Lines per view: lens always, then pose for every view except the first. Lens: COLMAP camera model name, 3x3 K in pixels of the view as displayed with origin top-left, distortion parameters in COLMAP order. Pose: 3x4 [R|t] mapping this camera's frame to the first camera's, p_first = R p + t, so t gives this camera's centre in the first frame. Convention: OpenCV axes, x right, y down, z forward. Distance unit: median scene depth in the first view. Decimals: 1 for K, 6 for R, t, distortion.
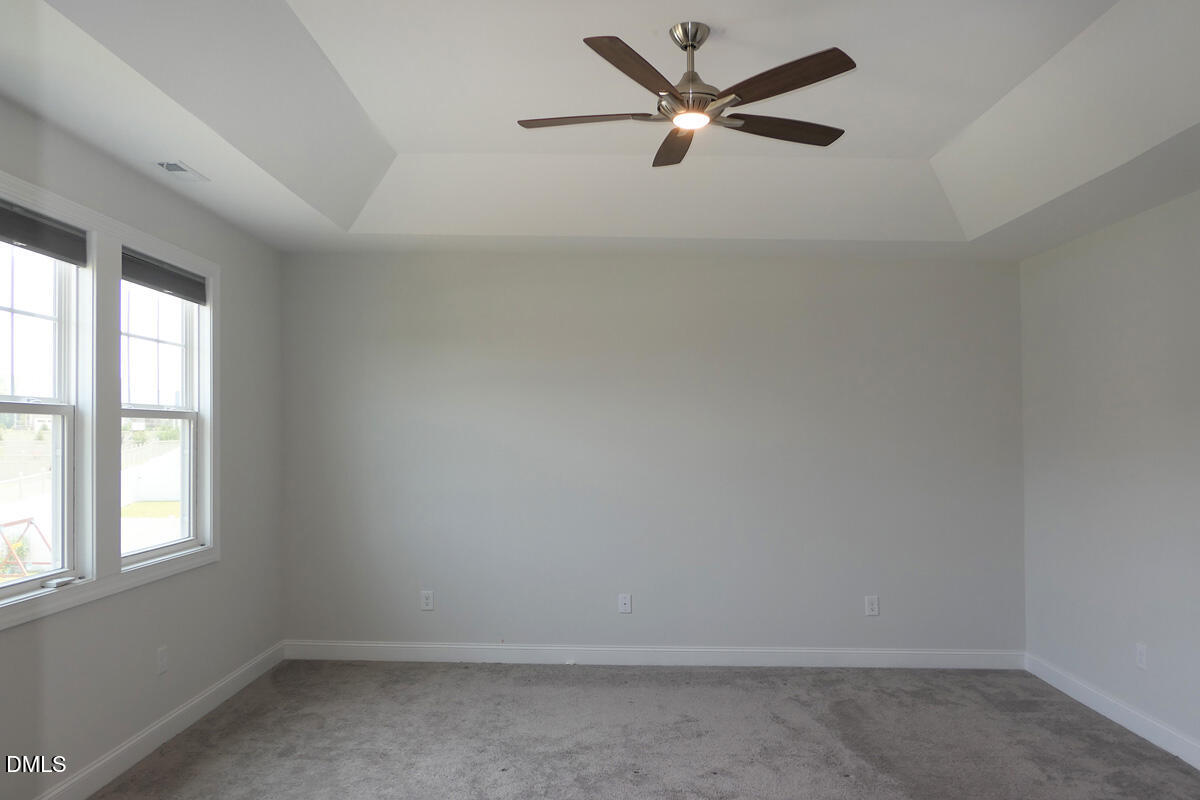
lens RADIAL K [[864.8, 0, 599.1], [0, 864.8, 432.9], [0, 0, 1]] dist [-0.005381, -0.000818]
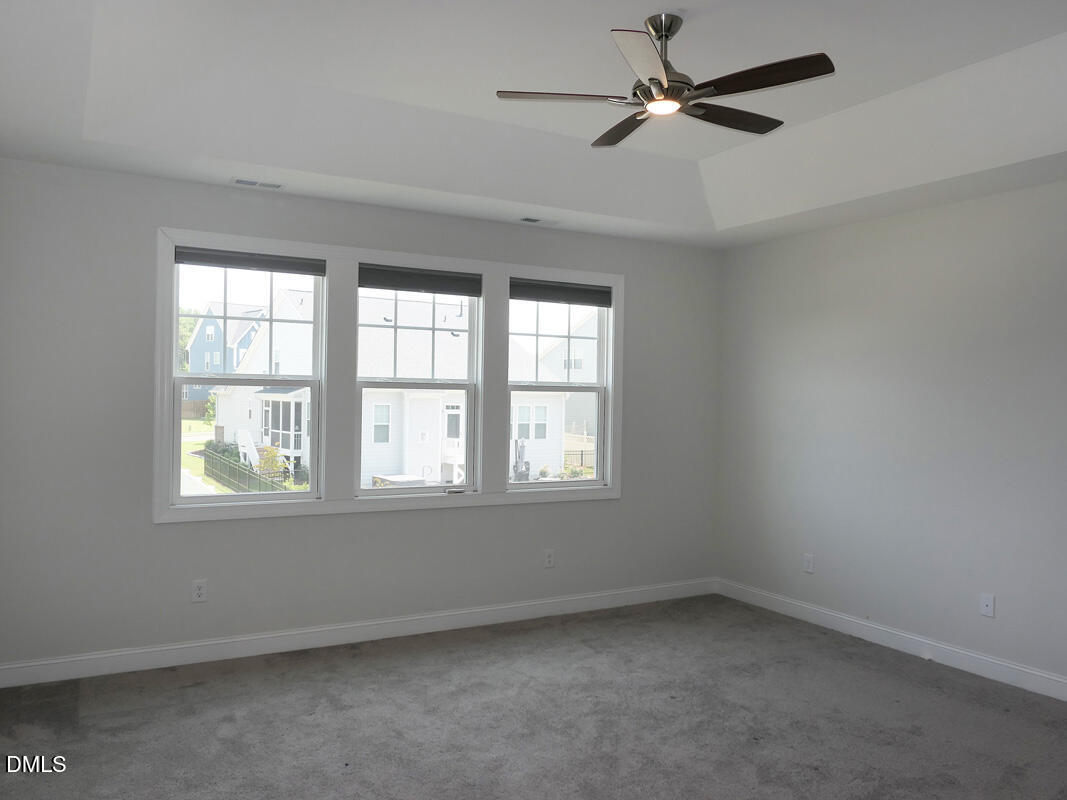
lens RADIAL K [[842.1, 0, 533.5], [0, 842.1, 400.0], [0, 0, 1]] dist [-0.009996, 0.002220]
pose [[0.507545, -0.000988, -0.861625, 0.651549], [-0.012720, 0.999882, -0.008639, 0.009497], [0.861531, 0.015345, 0.507473, 0.238039]]
